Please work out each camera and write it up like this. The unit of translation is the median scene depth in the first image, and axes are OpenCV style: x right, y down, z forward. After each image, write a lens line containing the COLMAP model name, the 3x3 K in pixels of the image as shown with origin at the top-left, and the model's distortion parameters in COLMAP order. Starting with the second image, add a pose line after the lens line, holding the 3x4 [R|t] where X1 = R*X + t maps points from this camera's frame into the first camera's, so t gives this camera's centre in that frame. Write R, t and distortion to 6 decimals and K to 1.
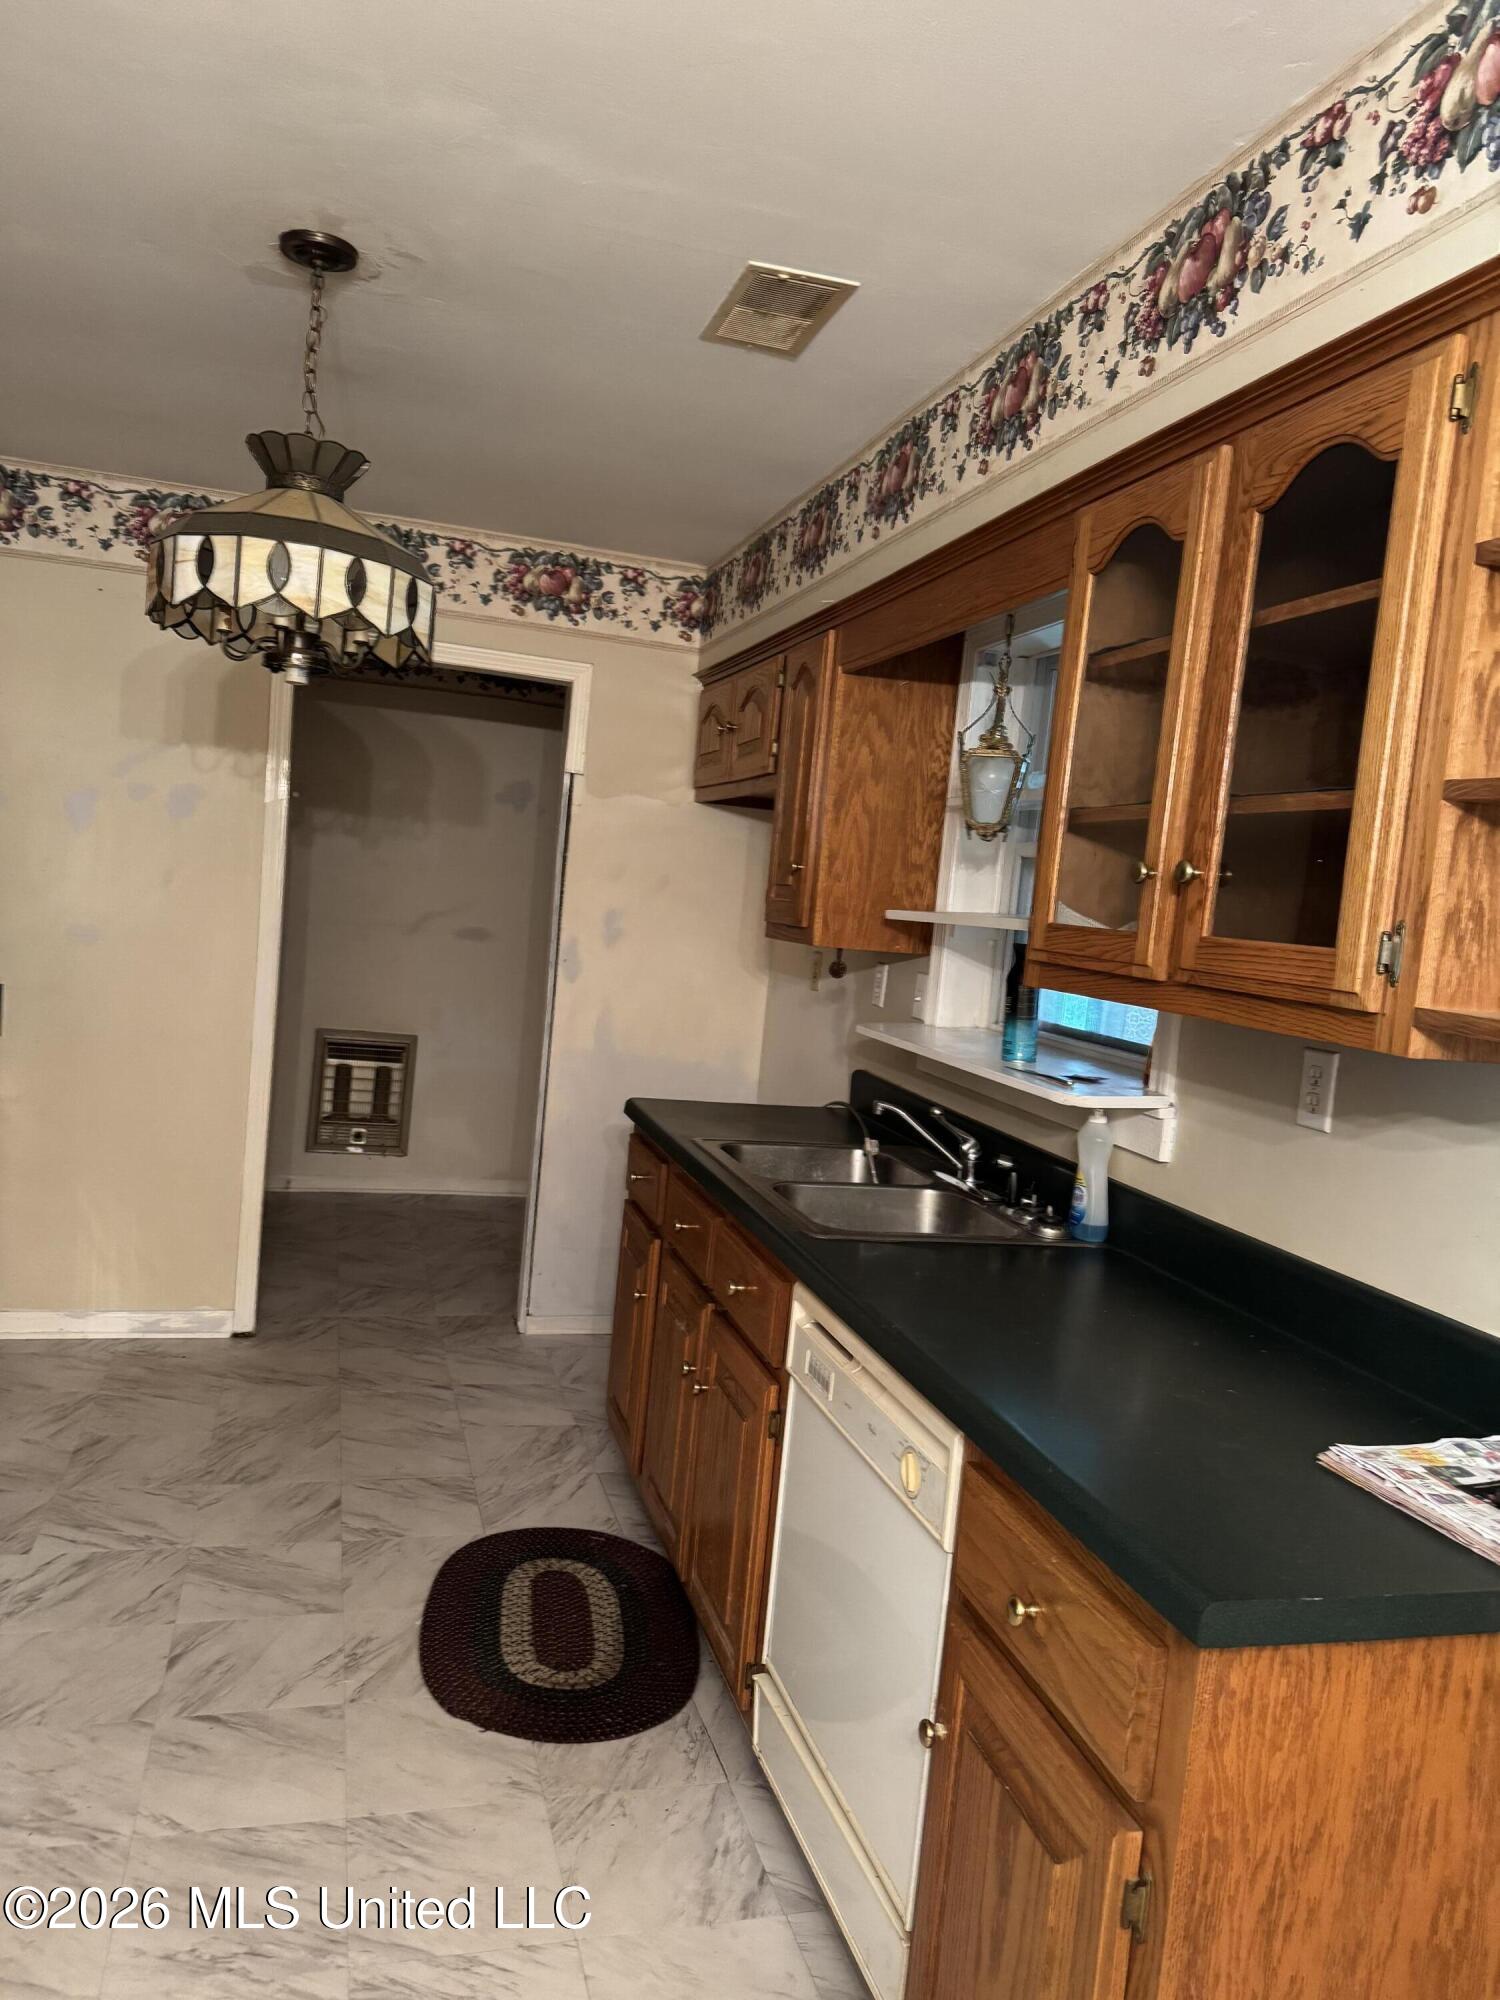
lens RADIAL K [[1429.1, 0, 815.8], [0, 1429.1, 1028.6], [0, 0, 1]] dist [0.086350, -0.124515]
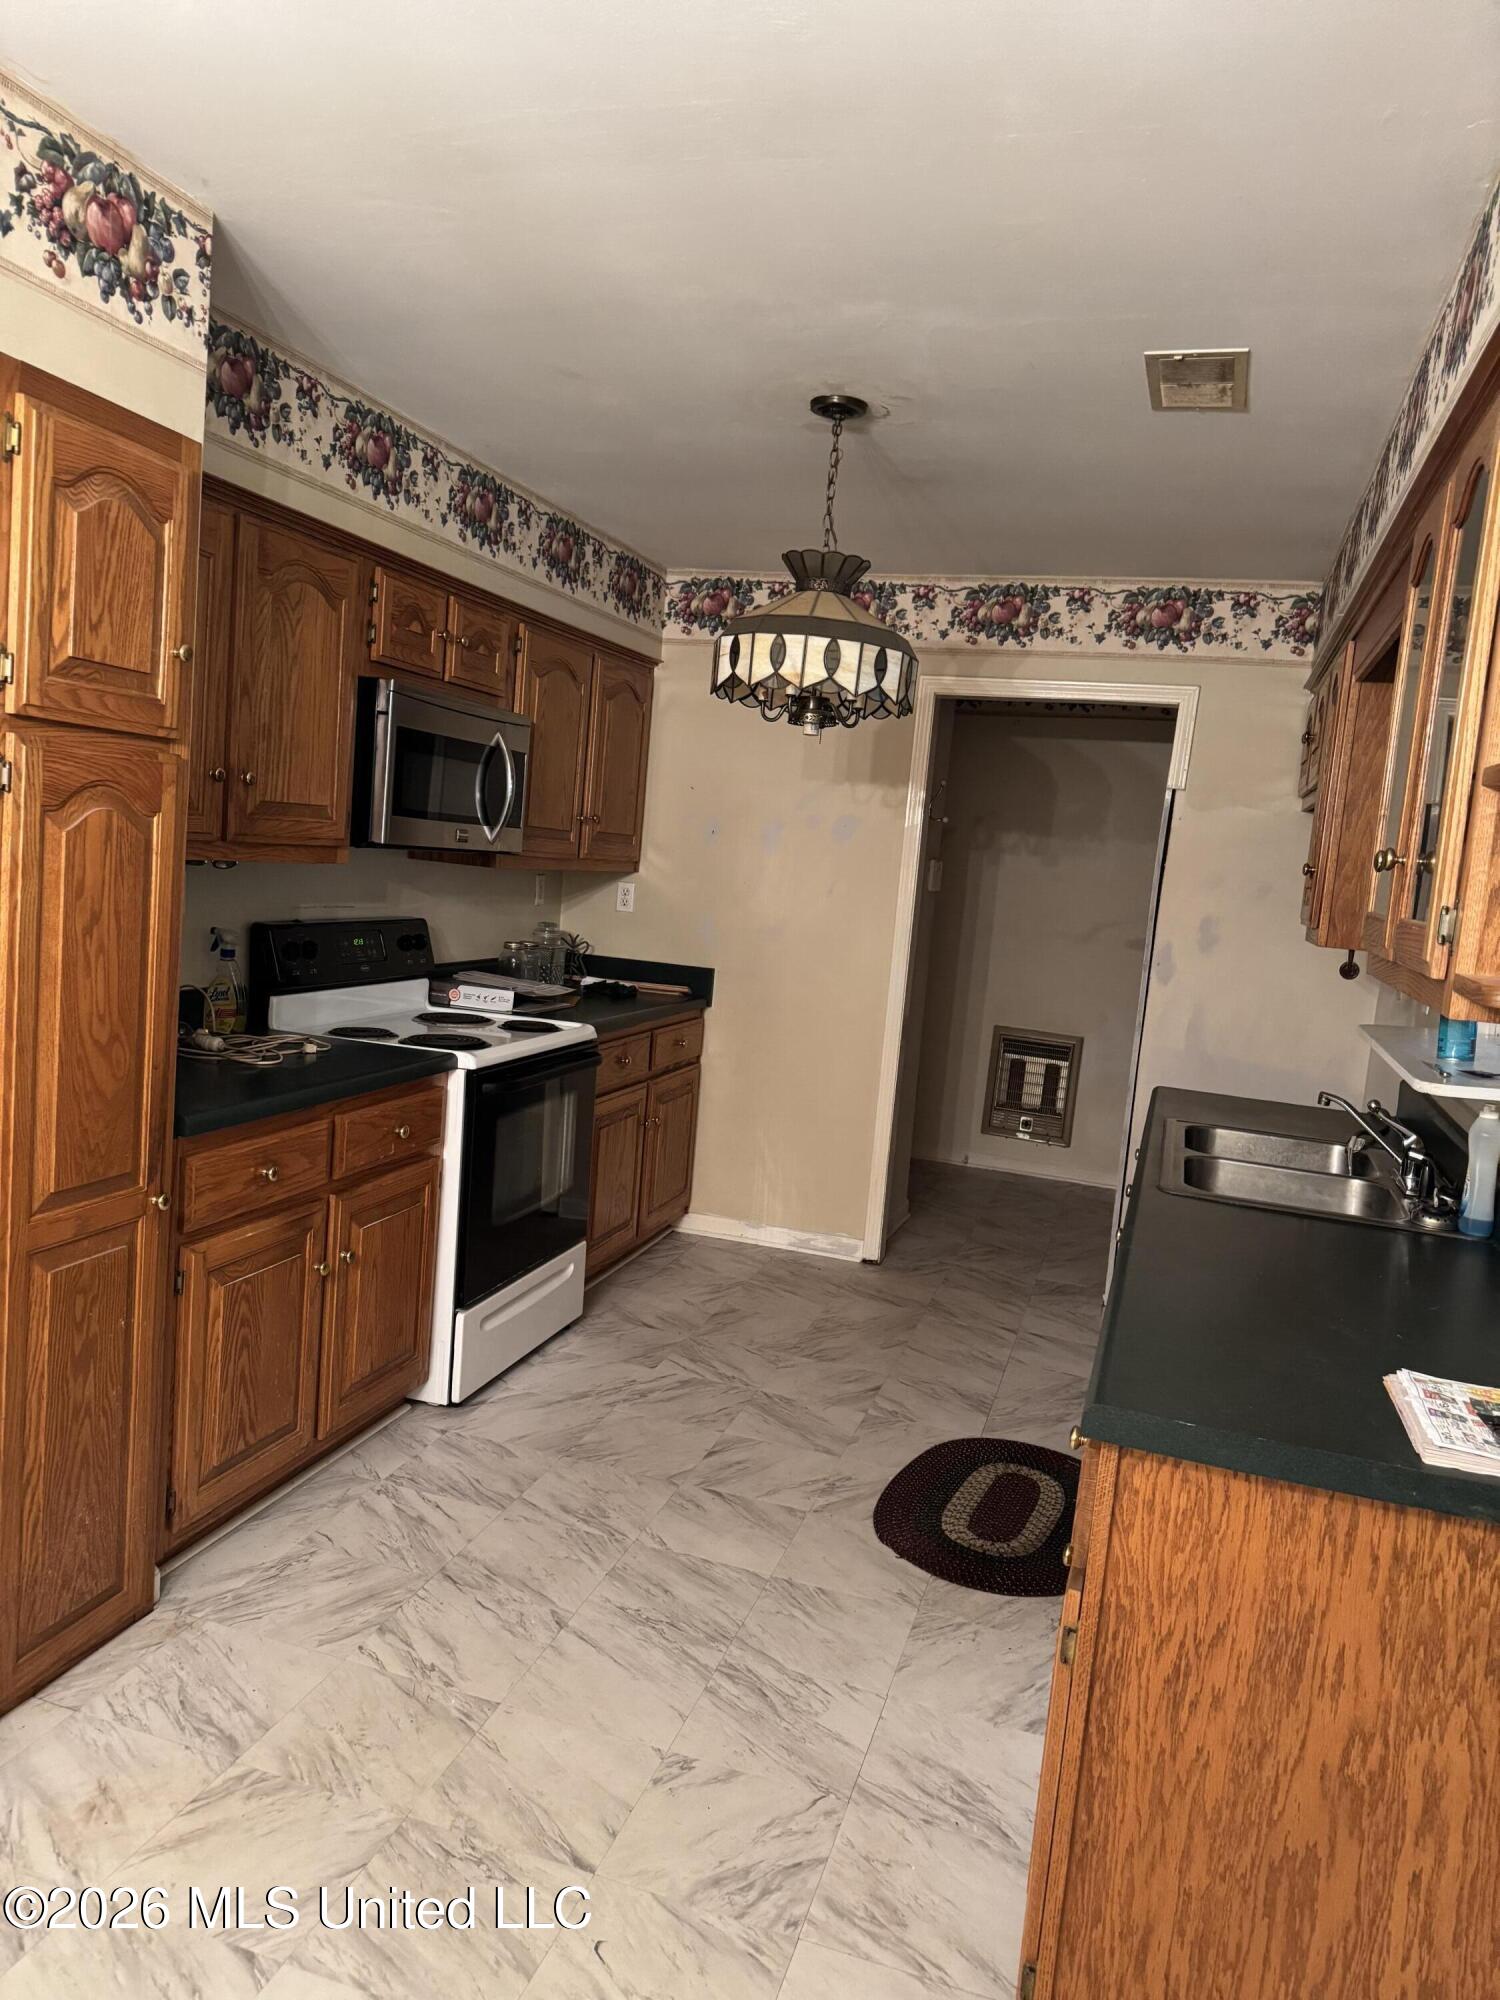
lens RADIAL K [[1394.7, 0, 748.3], [0, 1394.7, 1025.5], [0, 0, 1]] dist [0.143791, -0.265601]
pose [[0.838139, 0.052046, -0.542969, 0.279614], [-0.060336, 0.998175, 0.002543, 0.027759], [0.542110, 0.030629, 0.839749, -0.105703]]
